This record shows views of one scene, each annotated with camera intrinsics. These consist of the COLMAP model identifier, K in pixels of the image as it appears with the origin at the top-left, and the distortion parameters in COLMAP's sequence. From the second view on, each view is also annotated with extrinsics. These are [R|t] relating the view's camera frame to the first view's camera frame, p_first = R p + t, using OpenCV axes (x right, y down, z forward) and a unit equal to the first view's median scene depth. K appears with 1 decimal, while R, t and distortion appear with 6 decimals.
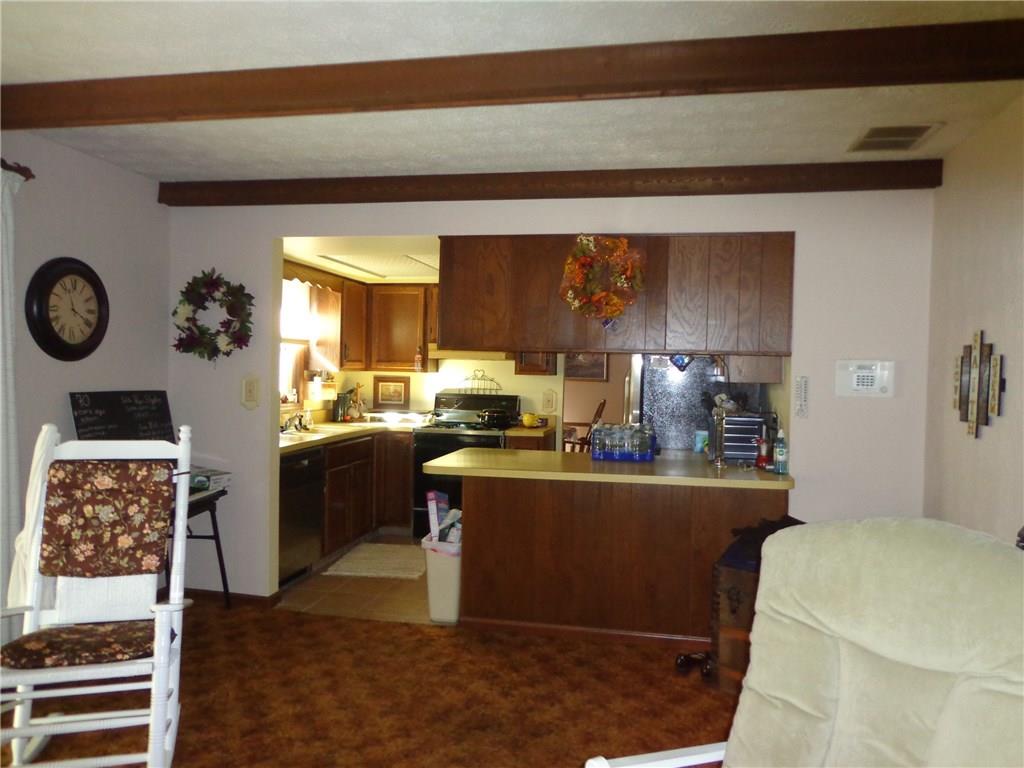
lens RADIAL K [[762.2, 0, 512.0], [0, 762.2, 384.0], [0, 0, 1]] dist [0.008407, -0.000008]
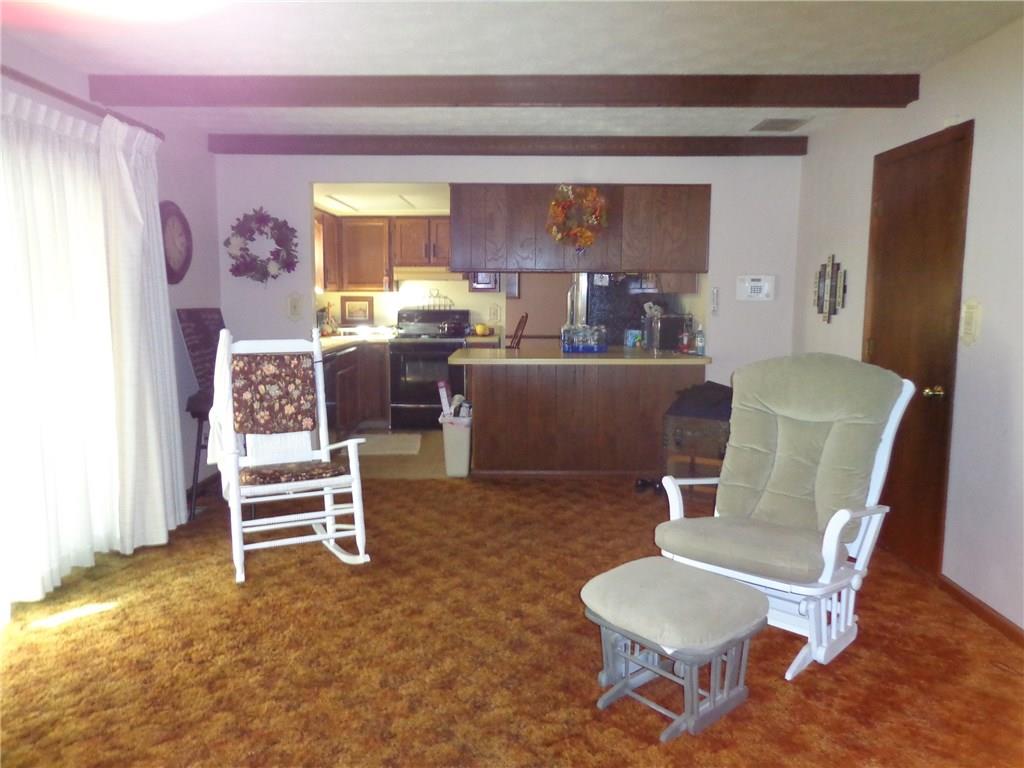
lens RADIAL K [[762.2, 0, 512.0], [0, 762.2, 384.0], [0, 0, 1]] dist [0.008407, -0.000008]
pose [[0.982042, -0.039868, 0.184404, -0.264821], [0.020952, 0.994418, 0.103413, 0.014654], [-0.187497, -0.097692, 0.977395, -0.347842]]
